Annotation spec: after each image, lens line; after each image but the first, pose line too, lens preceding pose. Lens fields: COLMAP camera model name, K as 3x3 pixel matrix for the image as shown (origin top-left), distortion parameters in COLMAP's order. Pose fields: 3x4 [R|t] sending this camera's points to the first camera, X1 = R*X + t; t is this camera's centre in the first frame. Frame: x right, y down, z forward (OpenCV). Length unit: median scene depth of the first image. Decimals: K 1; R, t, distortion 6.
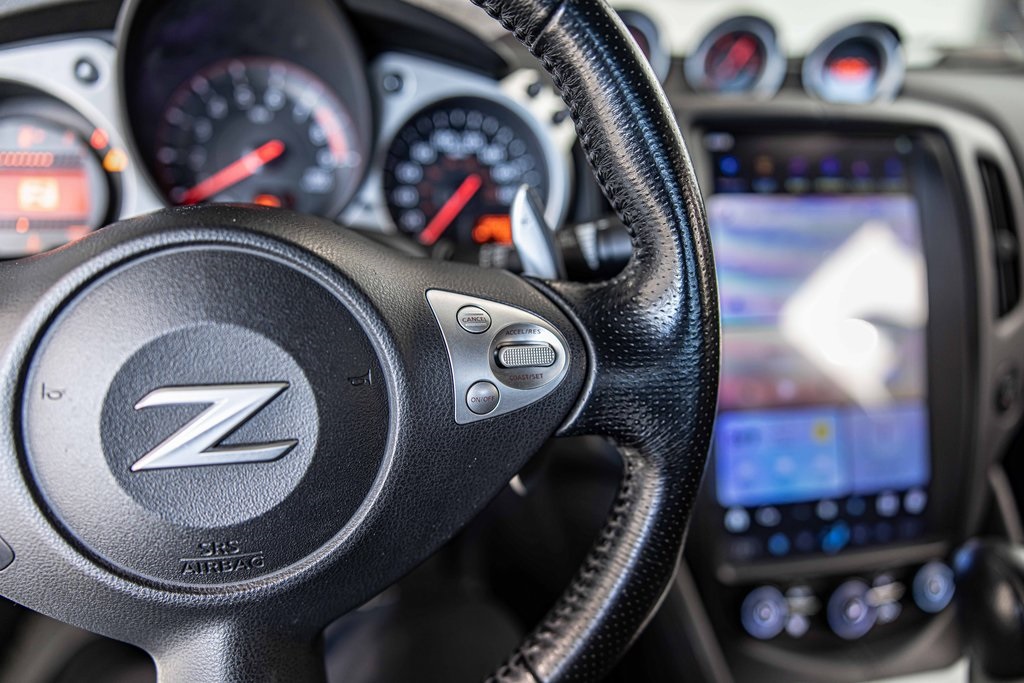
lens RADIAL K [[754.2, 0, 523.2], [0, 754.2, 346.8], [0, 0, 1]] dist [-0.004385, 0.010617]
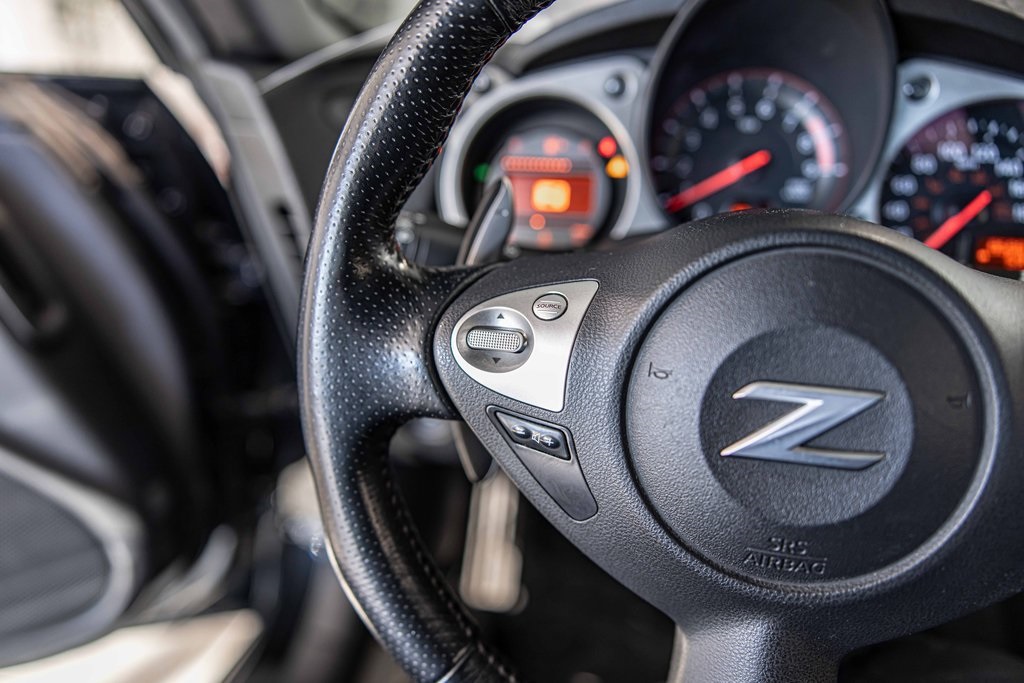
lens RADIAL K [[754.2, 0, 502.4], [0, 754.2, 343.7], [0, 0, 1]] dist [-0.004385, 0.010617]
pose [[0.895639, 0.116320, -0.429301, -0.332633], [-0.125433, 0.992077, 0.007120, 0.037242], [0.426728, 0.047472, 0.903133, -0.088127]]
